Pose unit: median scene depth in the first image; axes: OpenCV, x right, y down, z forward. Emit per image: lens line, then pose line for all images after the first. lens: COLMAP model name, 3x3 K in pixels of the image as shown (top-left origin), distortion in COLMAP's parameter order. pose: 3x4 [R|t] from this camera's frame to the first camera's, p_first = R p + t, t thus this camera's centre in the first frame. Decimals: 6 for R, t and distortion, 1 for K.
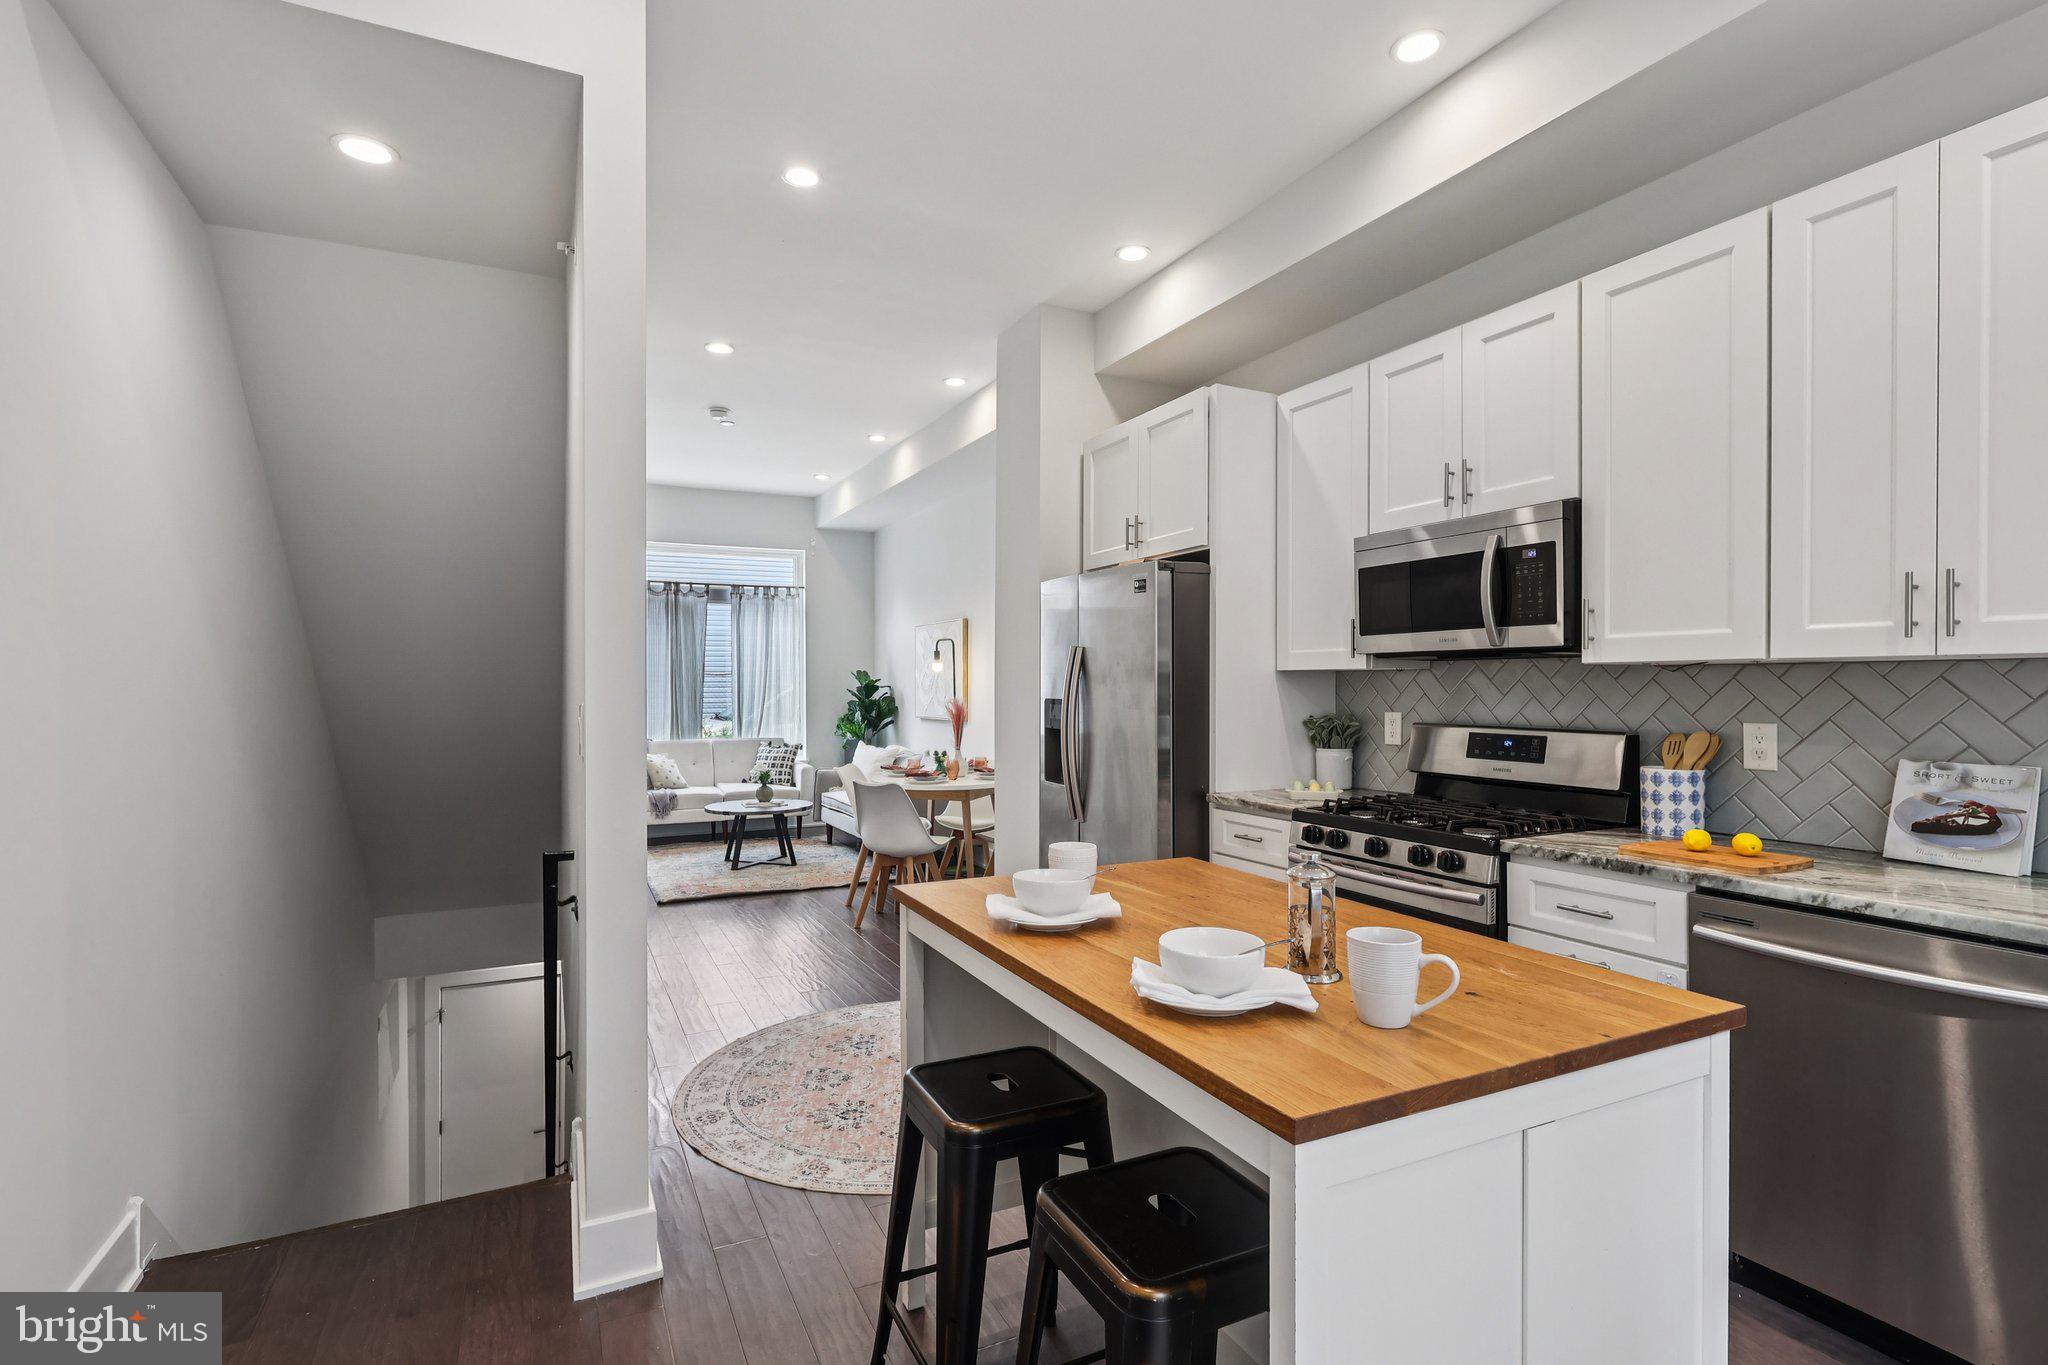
lens RADIAL K [[975.1, 0, 1029.4], [0, 975.1, 700.0], [0, 0, 1]] dist [-0.007017, 0.005164]
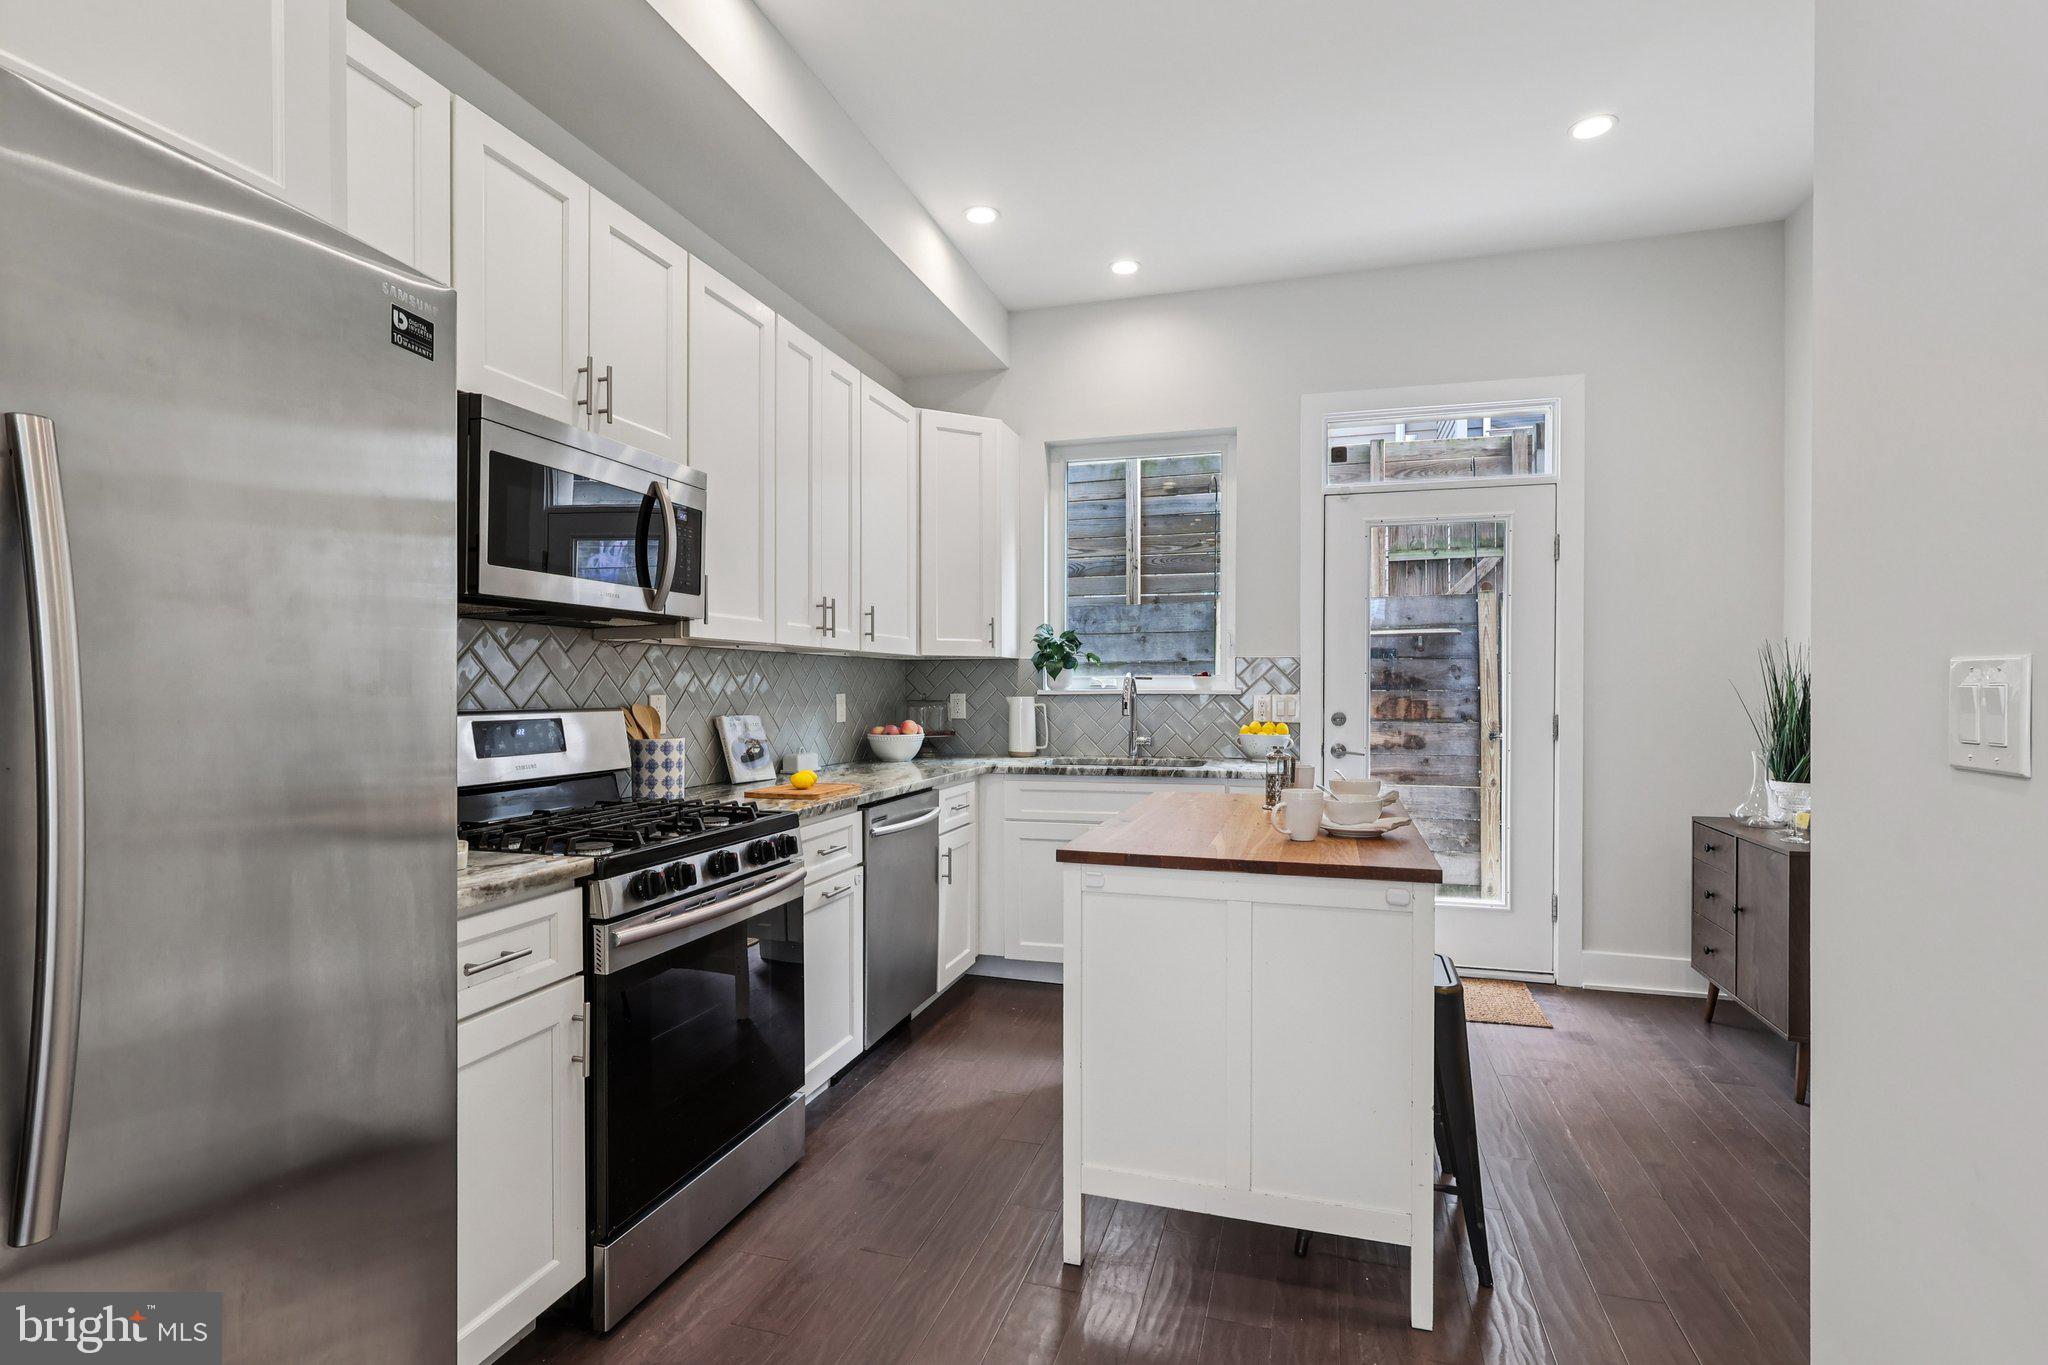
lens RADIAL K [[975.1, 0, 1020.9], [0, 975.1, 693.7], [0, 0, 1]] dist [-0.007017, 0.005164]
pose [[-0.720834, -0.002152, 0.693104, -0.260727], [0.012691, 0.999787, 0.016303, 0.005746], [-0.692991, 0.020548, -0.720653, 1.047162]]
